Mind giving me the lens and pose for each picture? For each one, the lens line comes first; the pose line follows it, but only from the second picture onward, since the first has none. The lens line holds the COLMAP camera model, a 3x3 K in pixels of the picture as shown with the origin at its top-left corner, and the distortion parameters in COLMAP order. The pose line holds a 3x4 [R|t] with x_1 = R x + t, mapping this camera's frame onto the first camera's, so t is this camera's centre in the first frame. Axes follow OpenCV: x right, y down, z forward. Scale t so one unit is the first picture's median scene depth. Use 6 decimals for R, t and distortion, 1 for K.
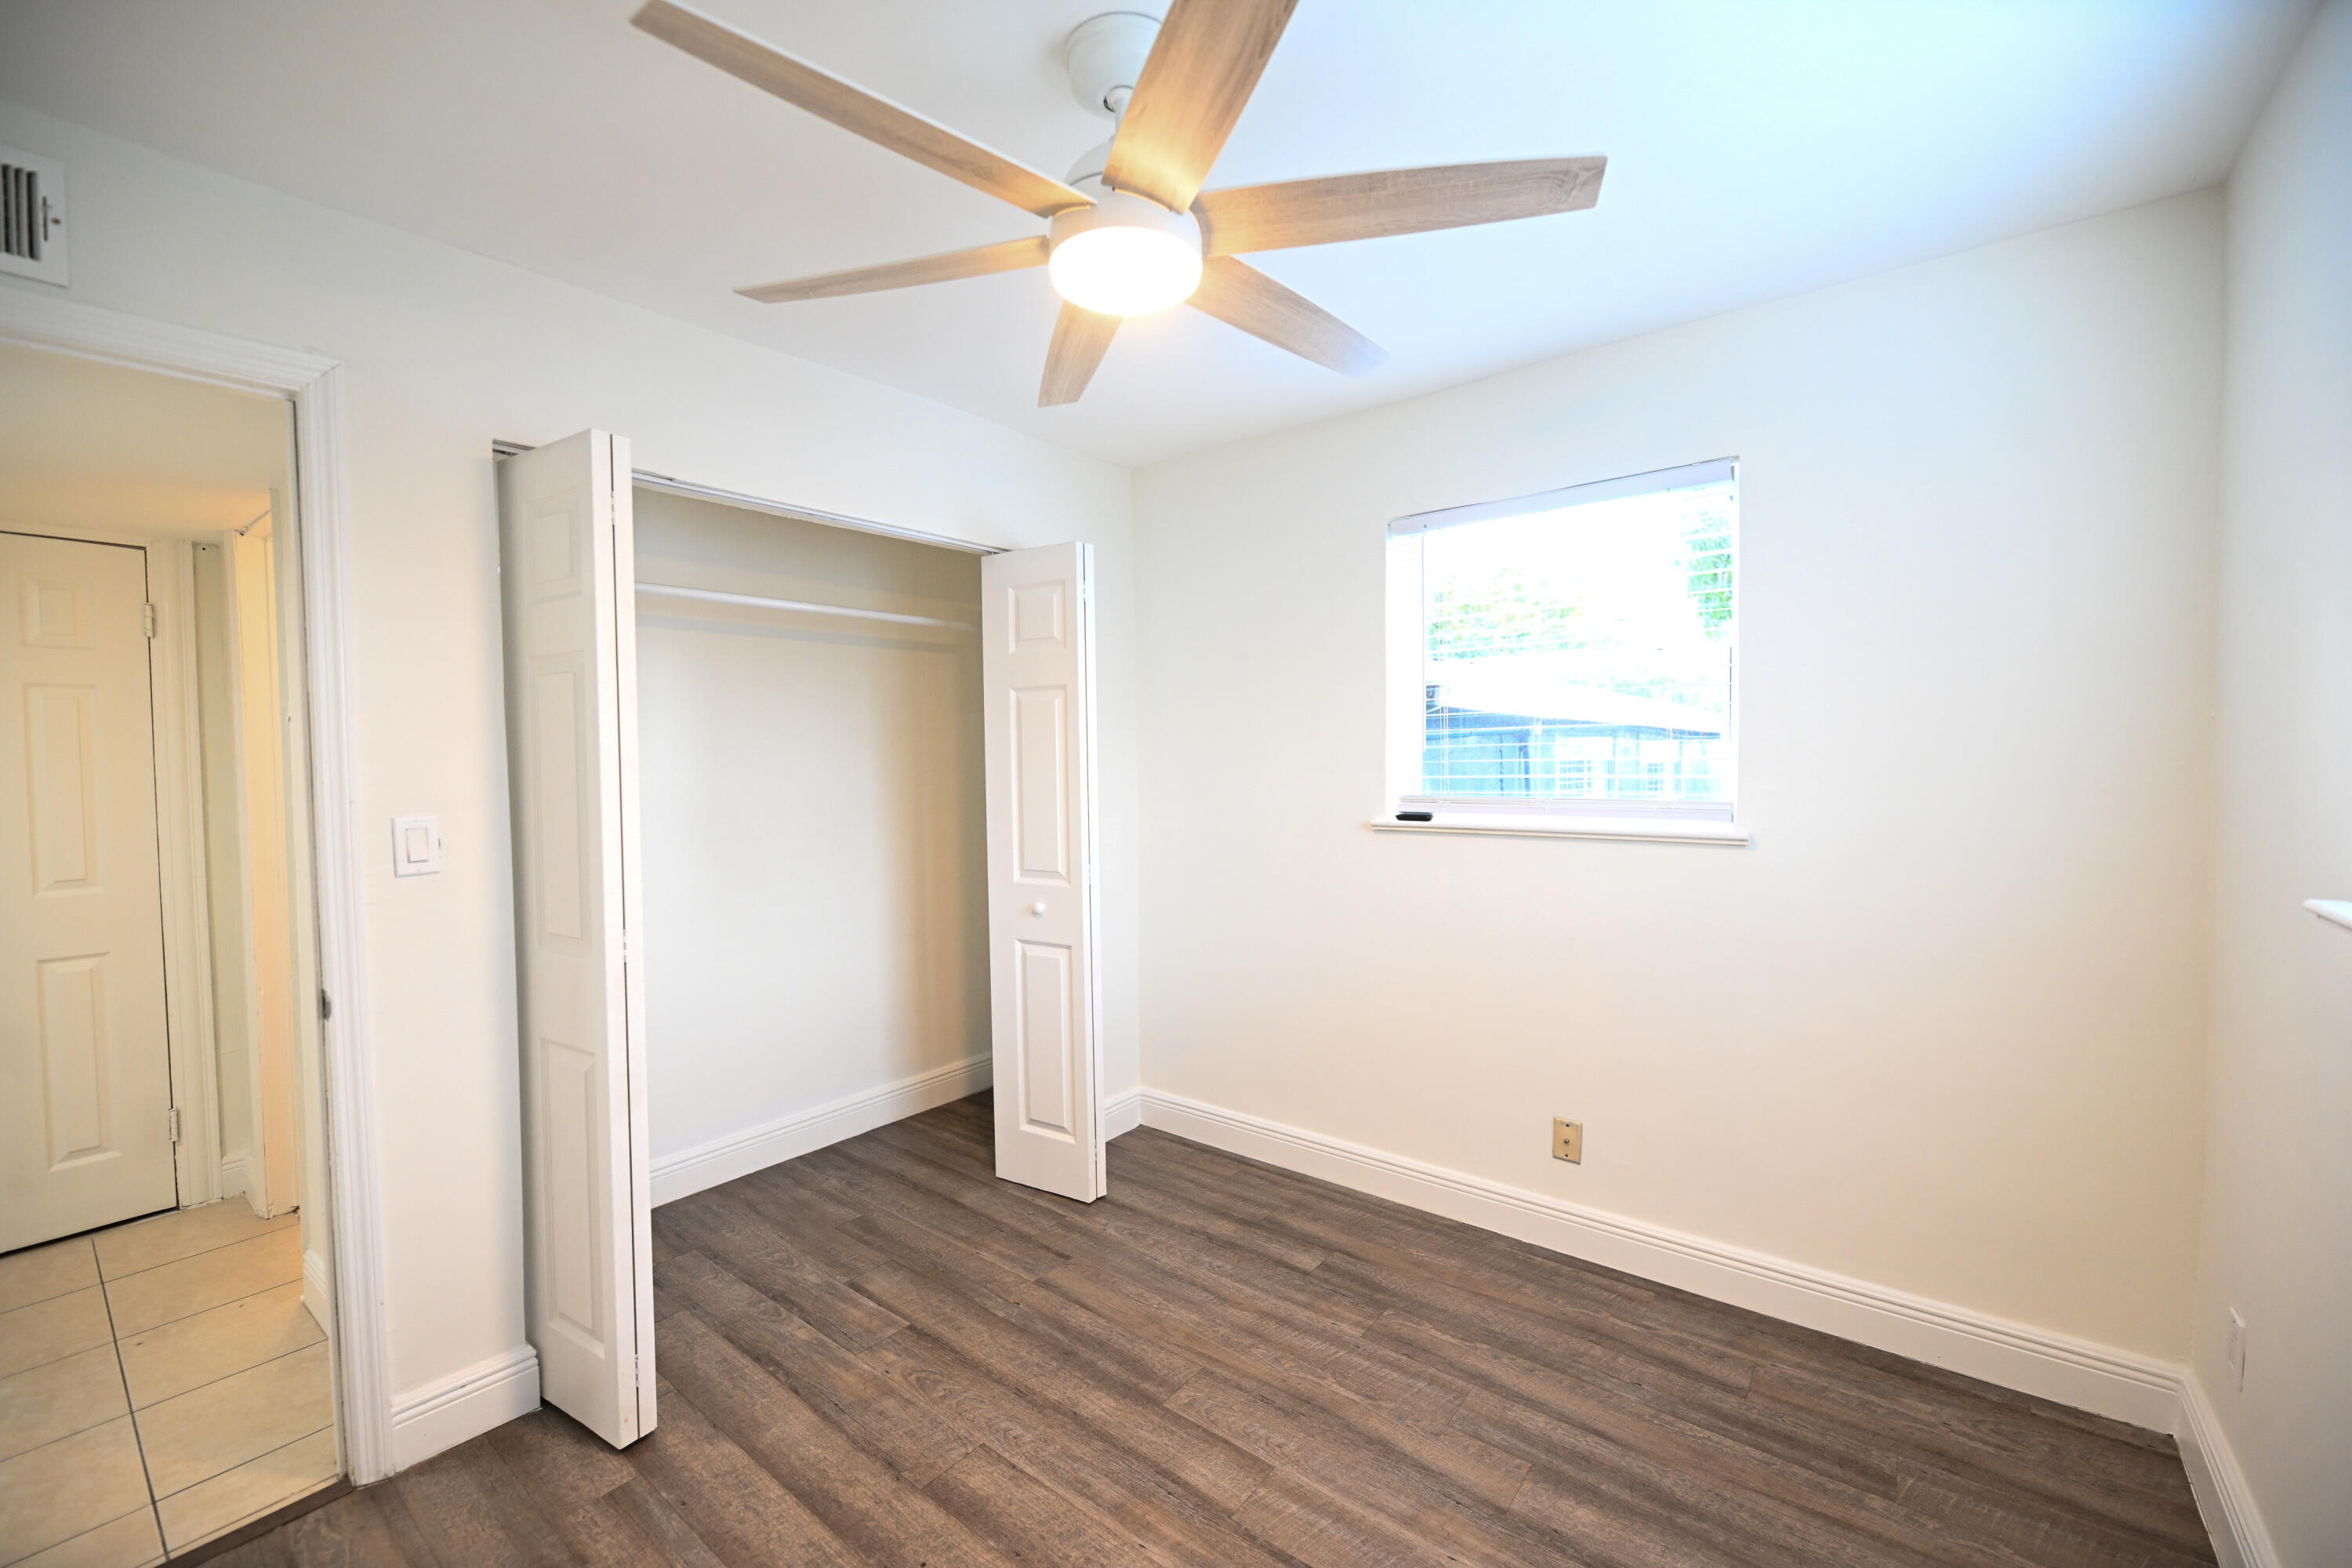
lens RADIAL K [[944.5, 0, 1168.5], [0, 944.5, 780.3], [0, 0, 1]] dist [0.001727, -0.004284]
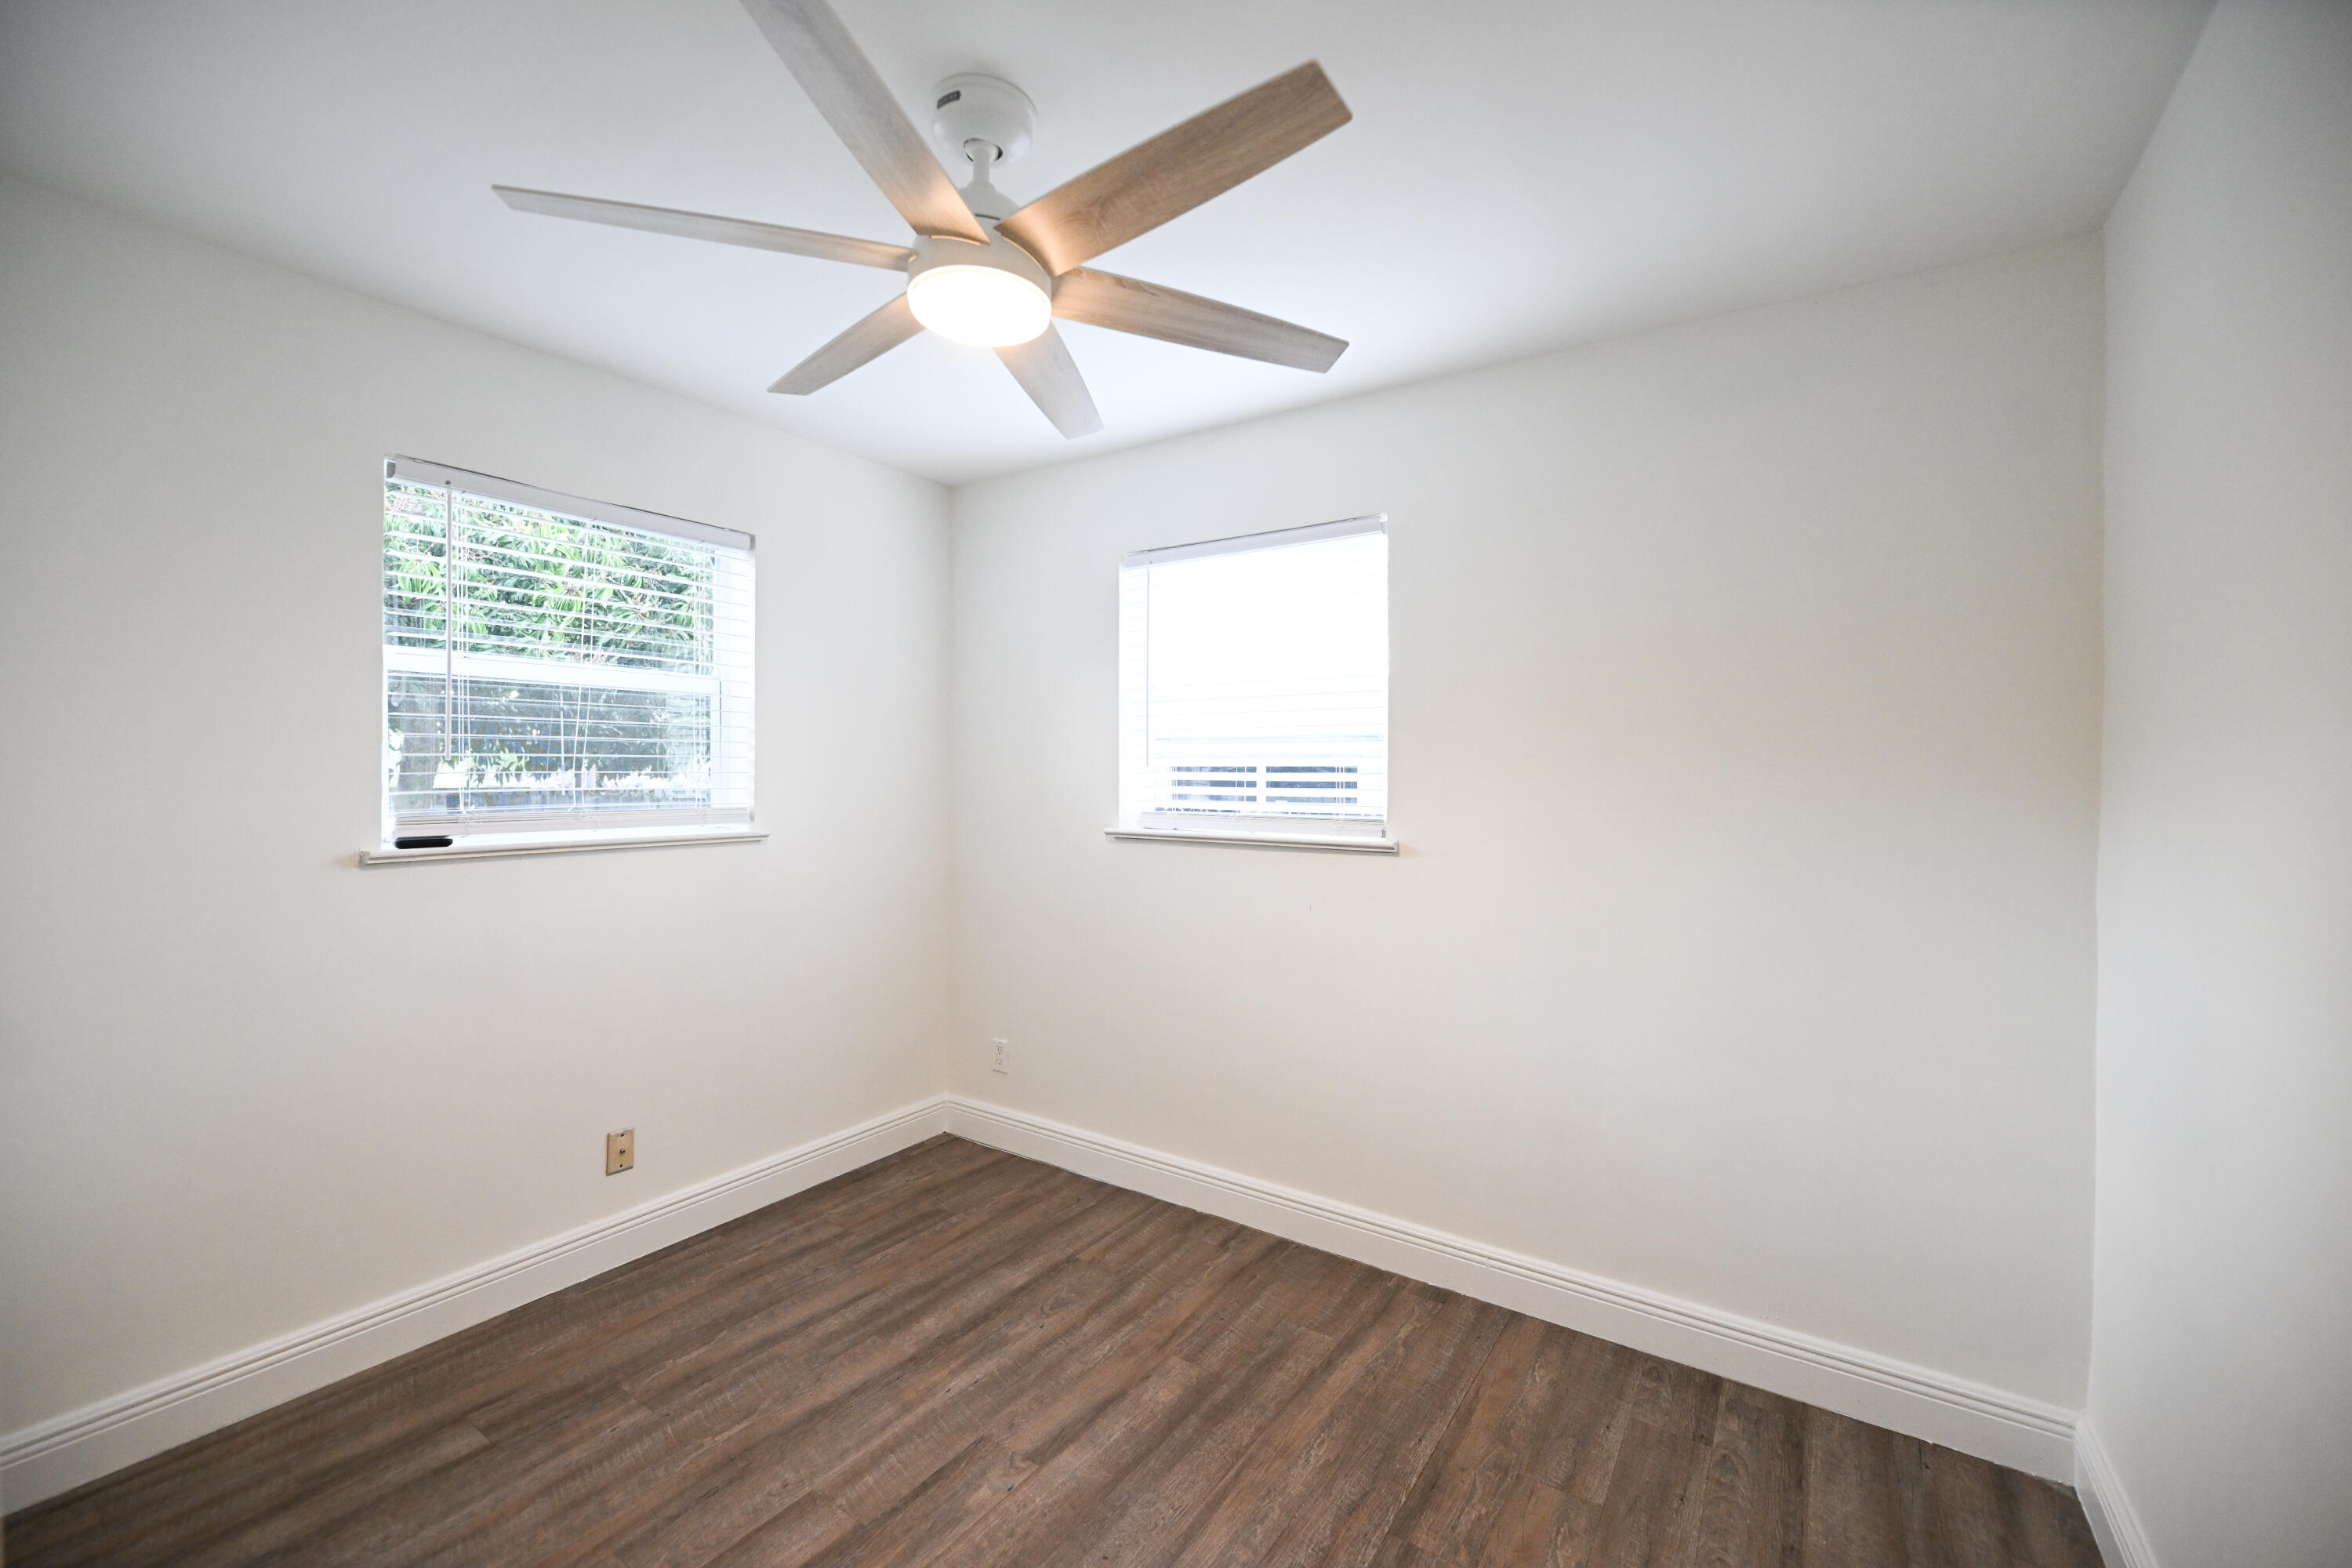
lens RADIAL K [[944.5, 0, 1168.5], [0, 944.5, 780.3], [0, 0, 1]] dist [0.001727, -0.004284]
pose [[-0.074866, 0.006335, 0.997173, -0.755523], [0.026600, 0.999637, -0.004354, 0.009234], [-0.996839, 0.026199, -0.075007, 0.585603]]
